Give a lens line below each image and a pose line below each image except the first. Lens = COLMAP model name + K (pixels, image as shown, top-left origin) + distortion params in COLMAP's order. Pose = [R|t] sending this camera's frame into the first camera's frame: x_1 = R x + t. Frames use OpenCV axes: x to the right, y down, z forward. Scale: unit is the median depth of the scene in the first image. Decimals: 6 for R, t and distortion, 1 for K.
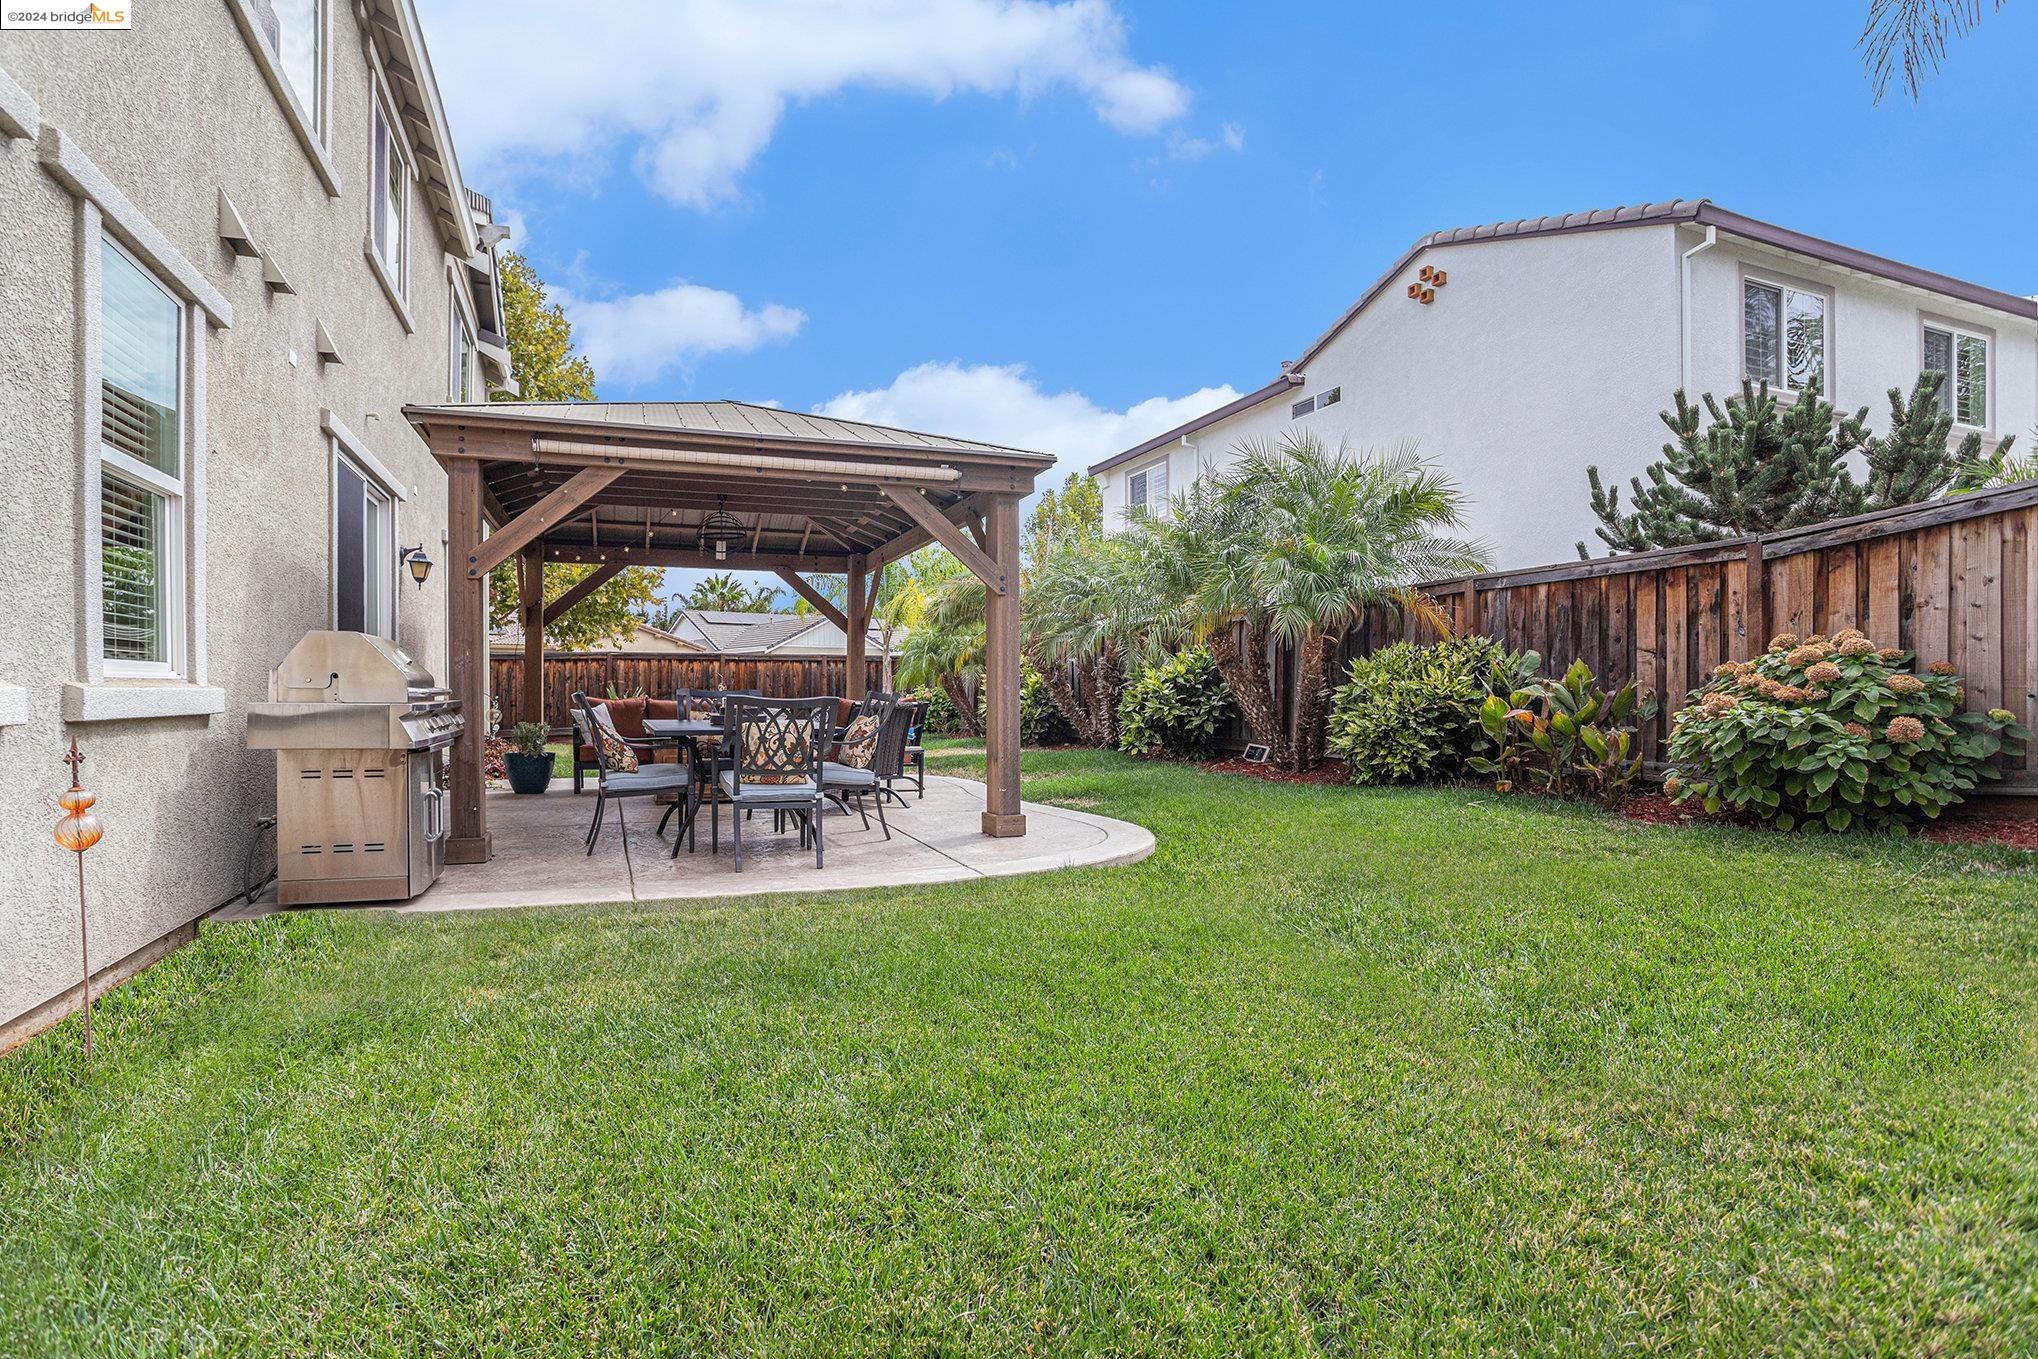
lens RADIAL K [[1009.5, 0, 1006.0], [0, 1009.5, 687.2], [0, 0, 1]] dist [-0.042916, 0.002654]
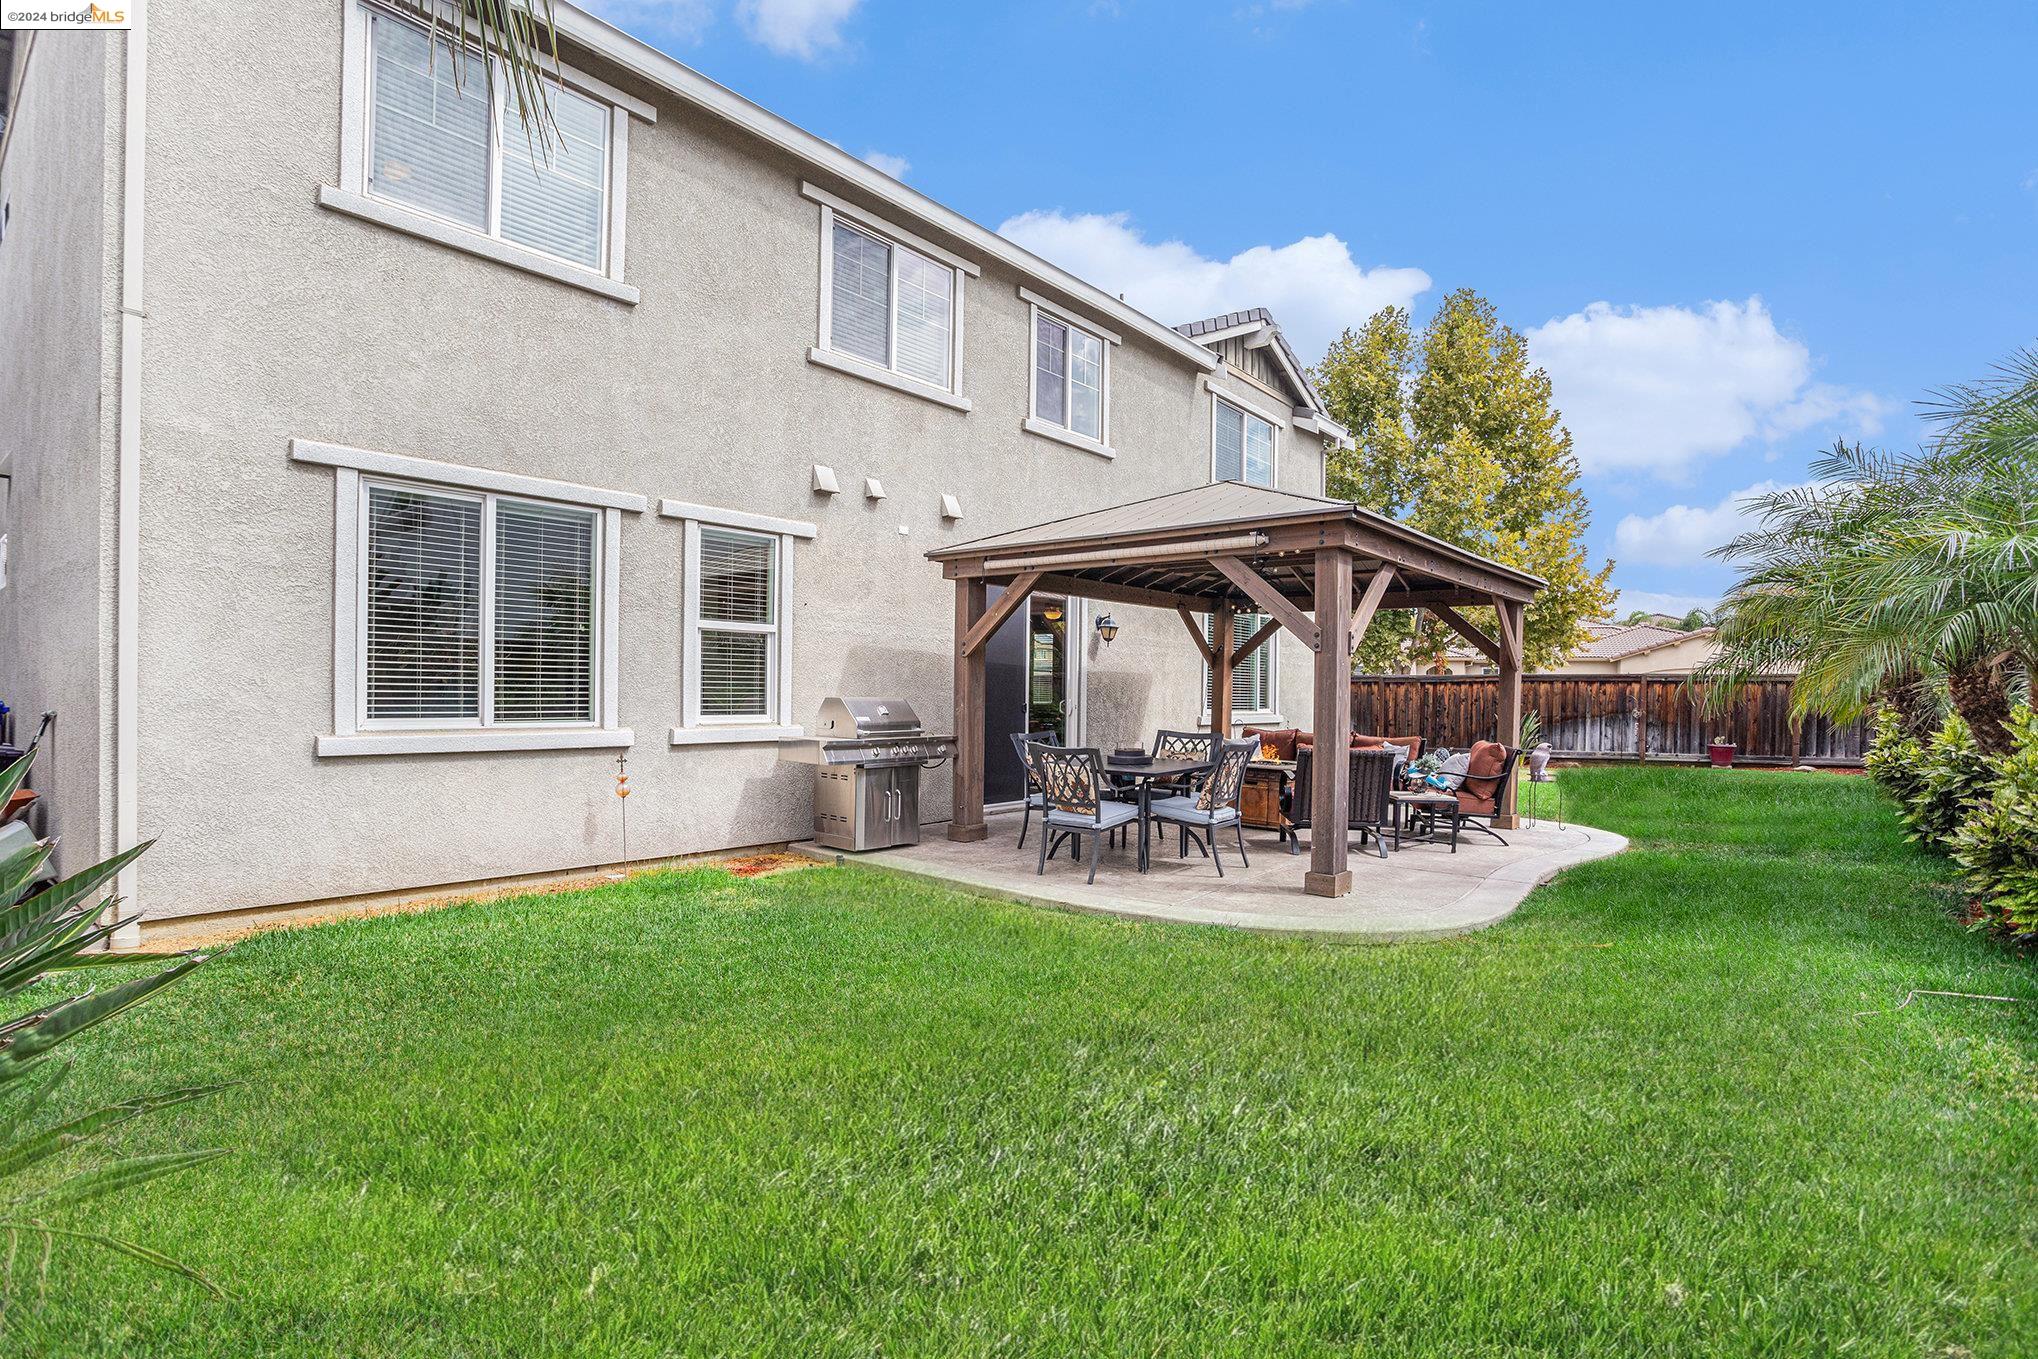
lens RADIAL K [[1009.5, 0, 996.9], [0, 1009.5, 689.1], [0, 0, 1]] dist [-0.042916, 0.002654]
pose [[0.464570, 0.010280, -0.885477, 0.692024], [-0.012503, 0.999909, 0.005049, -0.053382], [0.885448, 0.008726, 0.464657, 0.253321]]
